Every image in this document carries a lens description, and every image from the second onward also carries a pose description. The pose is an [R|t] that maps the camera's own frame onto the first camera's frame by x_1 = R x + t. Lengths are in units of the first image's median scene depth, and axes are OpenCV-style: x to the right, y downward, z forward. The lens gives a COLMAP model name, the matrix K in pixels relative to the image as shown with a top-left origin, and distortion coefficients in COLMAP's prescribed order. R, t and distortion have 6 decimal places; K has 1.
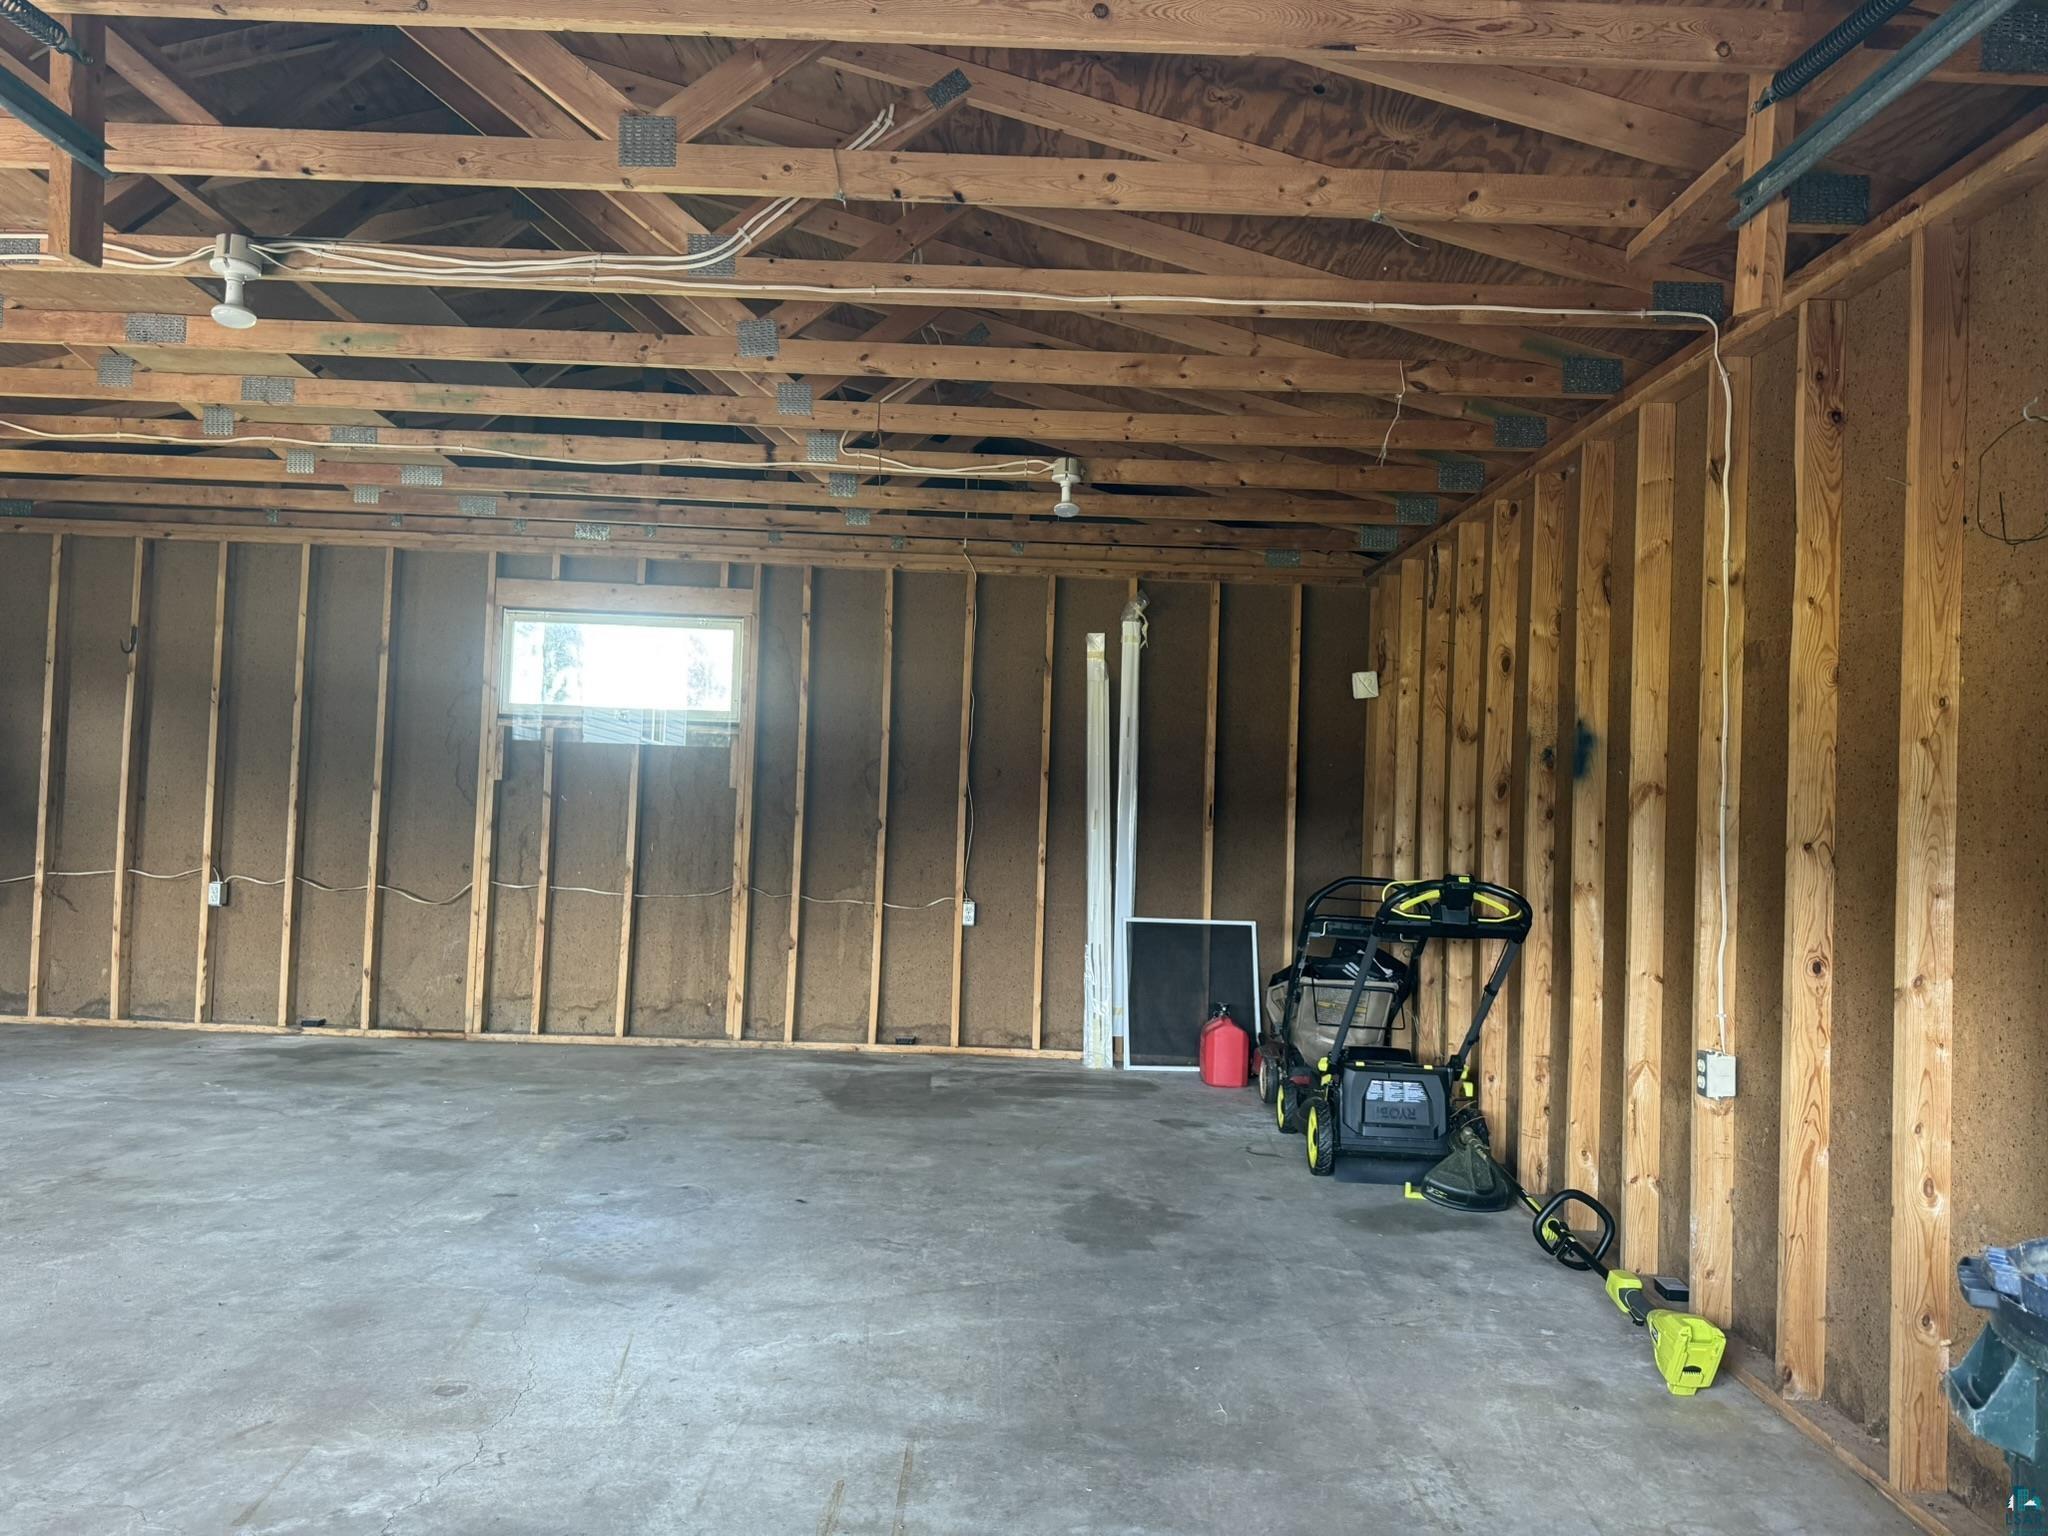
lens RADIAL K [[1434.2, 0, 1027.2], [0, 1434.2, 780.9], [0, 0, 1]] dist [0.213935, -0.244679]
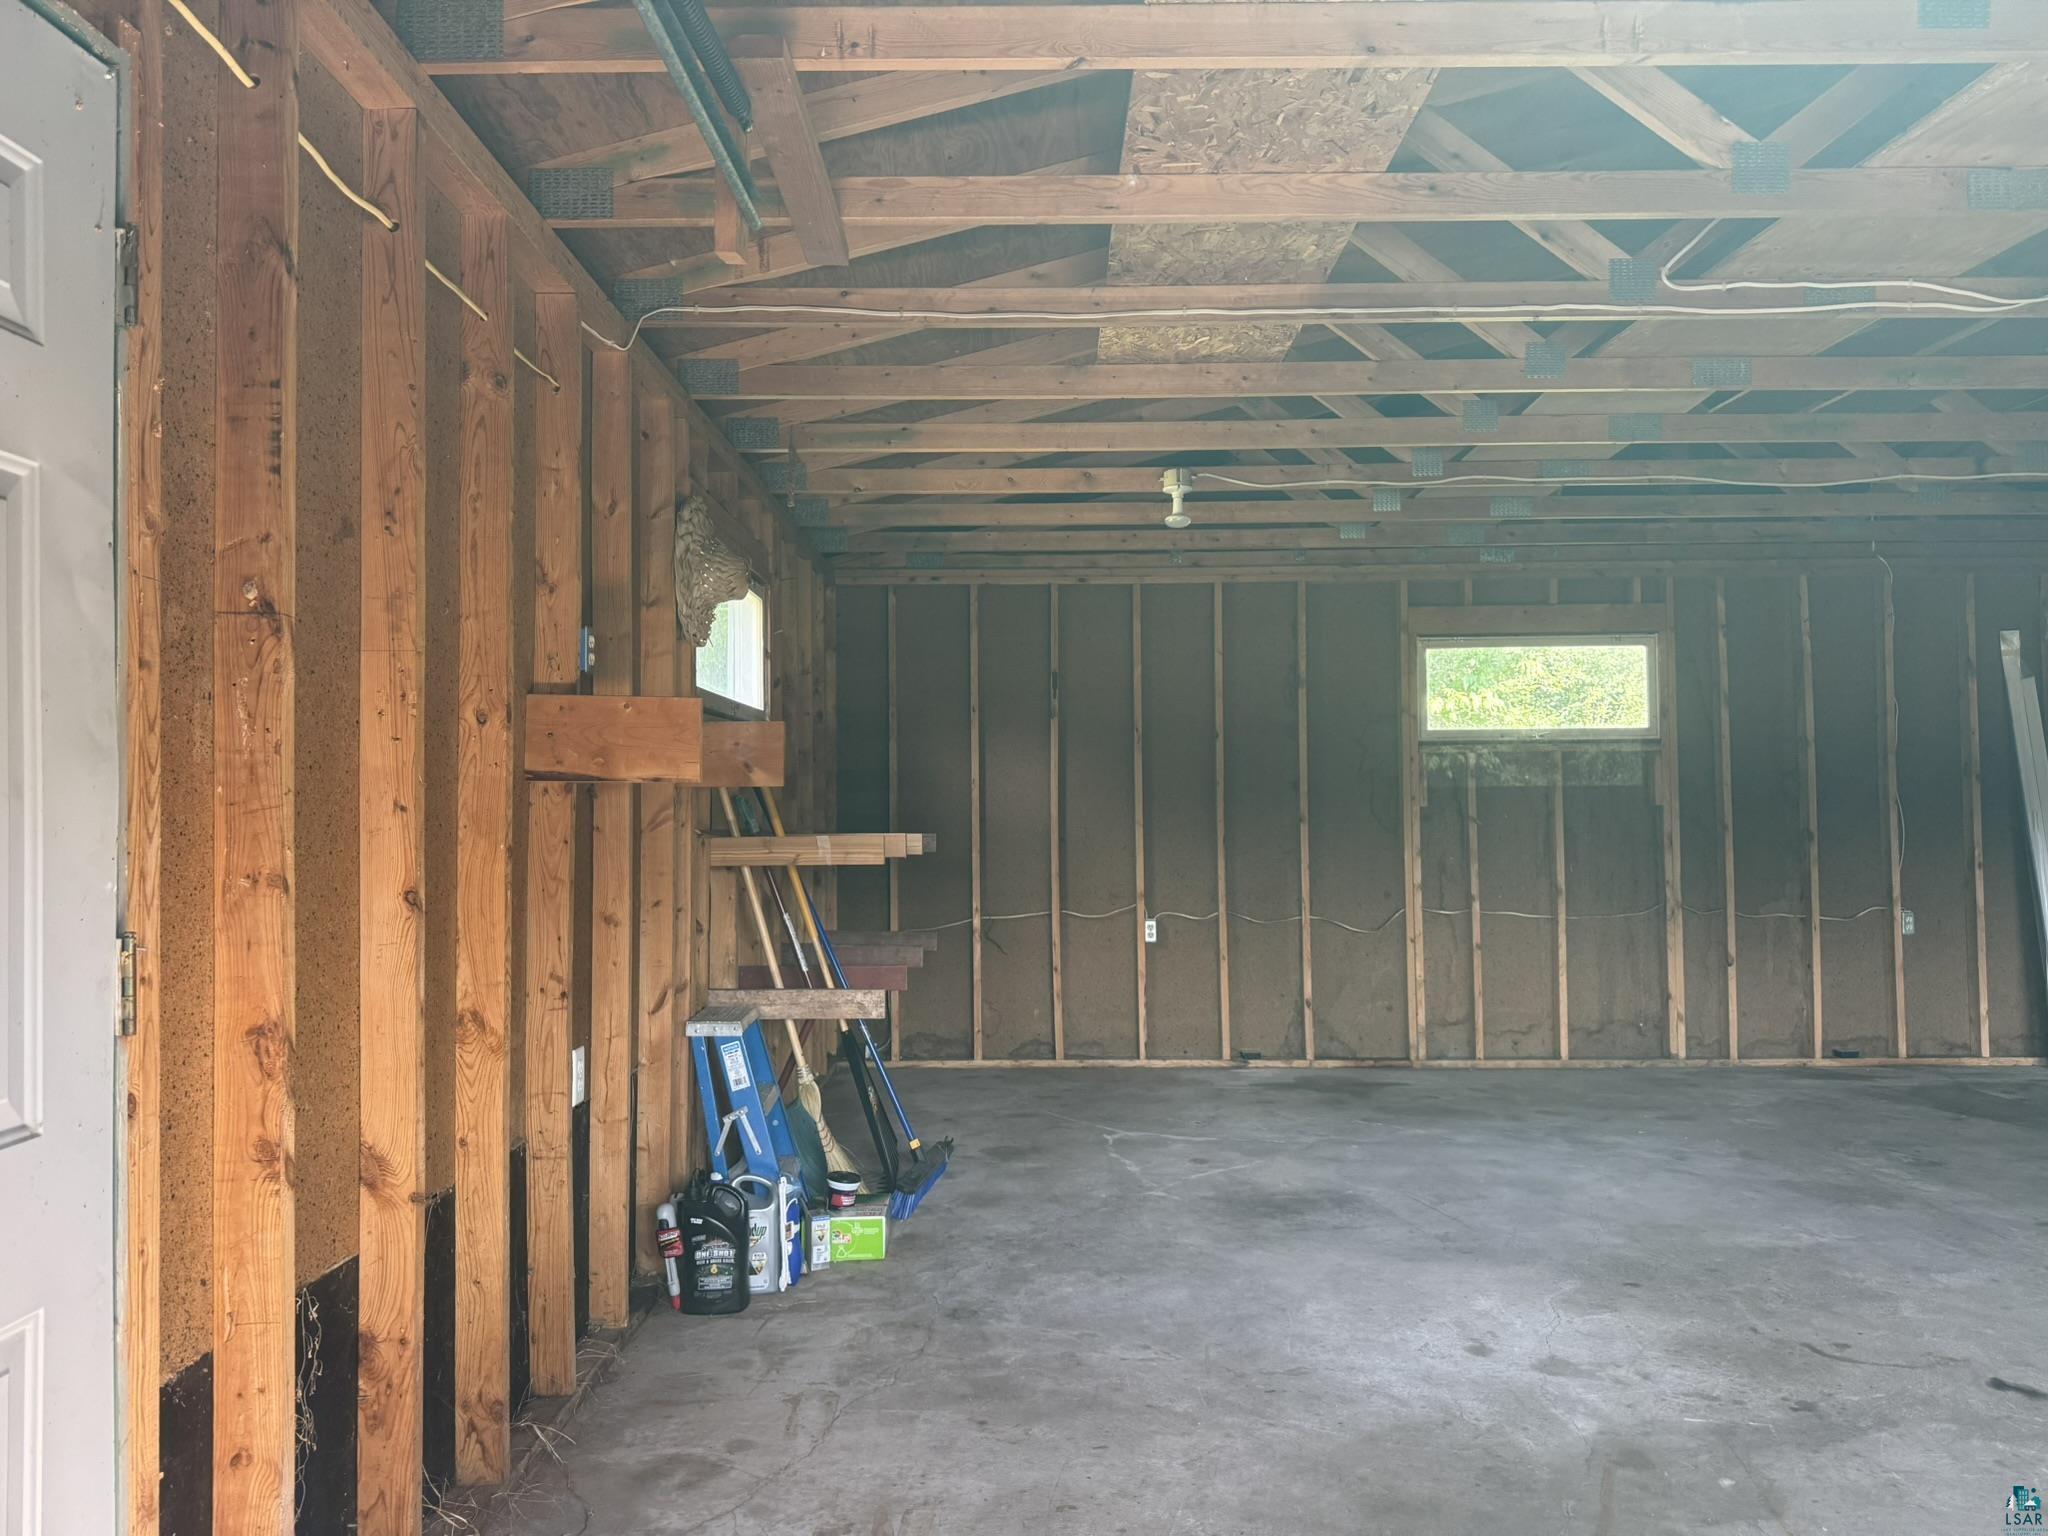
lens RADIAL K [[1423.2, 0, 1024.0], [0, 1423.2, 768.0], [0, 0, 1]] dist [0.029461, 0.001902]
pose [[0.998577, -0.044249, 0.029780, -0.660647], [0.044668, 0.998910, -0.013566, -0.026144], [-0.029148, 0.014877, 0.999464, 0.035740]]
